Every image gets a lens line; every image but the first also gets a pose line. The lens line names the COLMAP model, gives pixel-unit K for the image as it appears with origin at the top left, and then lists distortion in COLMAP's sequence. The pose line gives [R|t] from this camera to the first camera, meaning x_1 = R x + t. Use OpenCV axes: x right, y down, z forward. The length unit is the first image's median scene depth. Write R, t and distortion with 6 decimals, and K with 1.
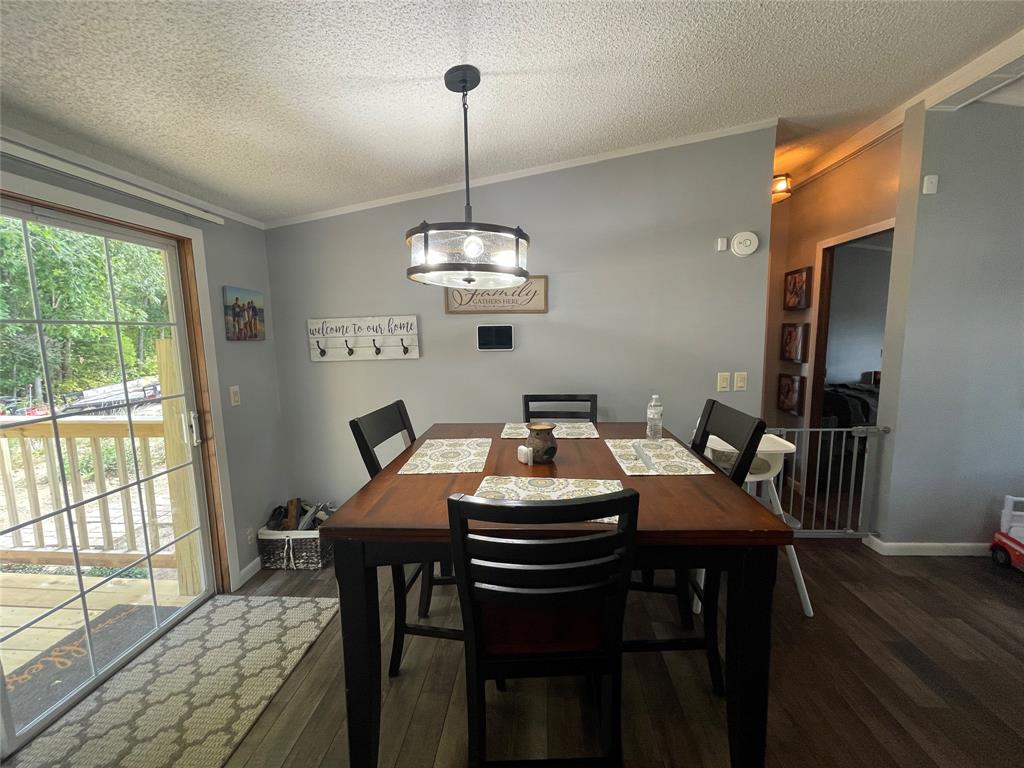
lens RADIAL K [[413.7, 0, 516.4], [0, 413.7, 382.3], [0, 0, 1]] dist [-0.001576, -0.000259]
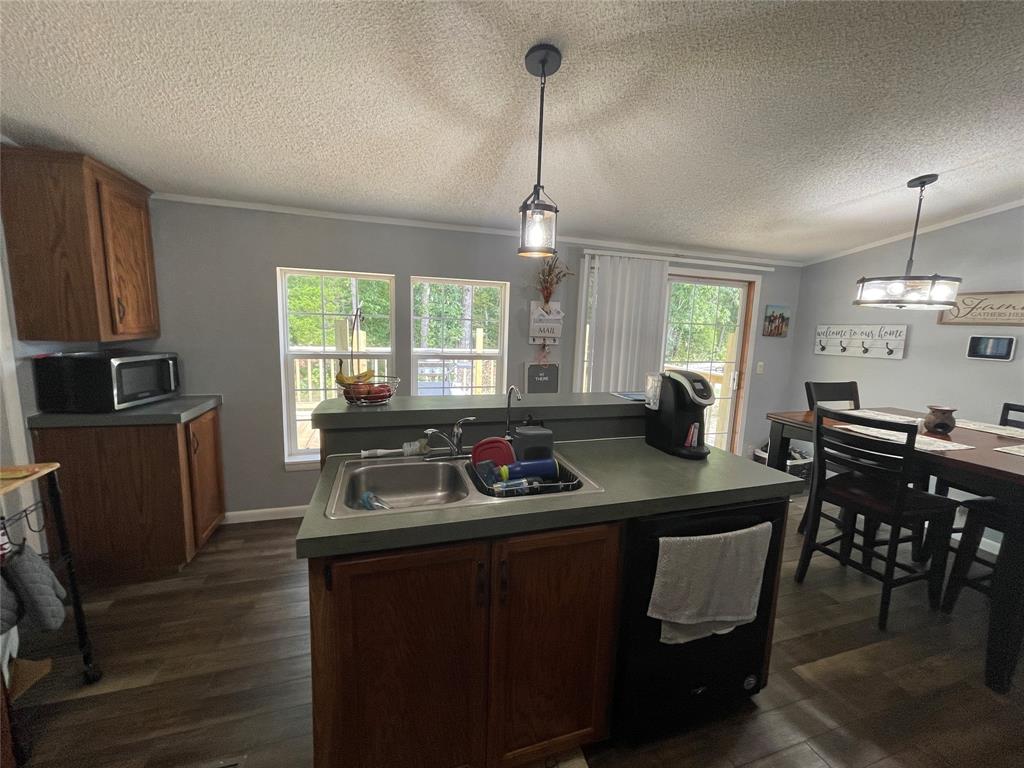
lens RADIAL K [[413.7, 0, 516.4], [0, 413.7, 382.3], [0, 0, 1]] dist [-0.001576, -0.000259]
pose [[0.366066, 0.161712, -0.916430, 0.519168], [-0.156696, 0.981436, 0.110592, 0.057596], [0.917302, 0.103117, 0.384610, -0.571636]]
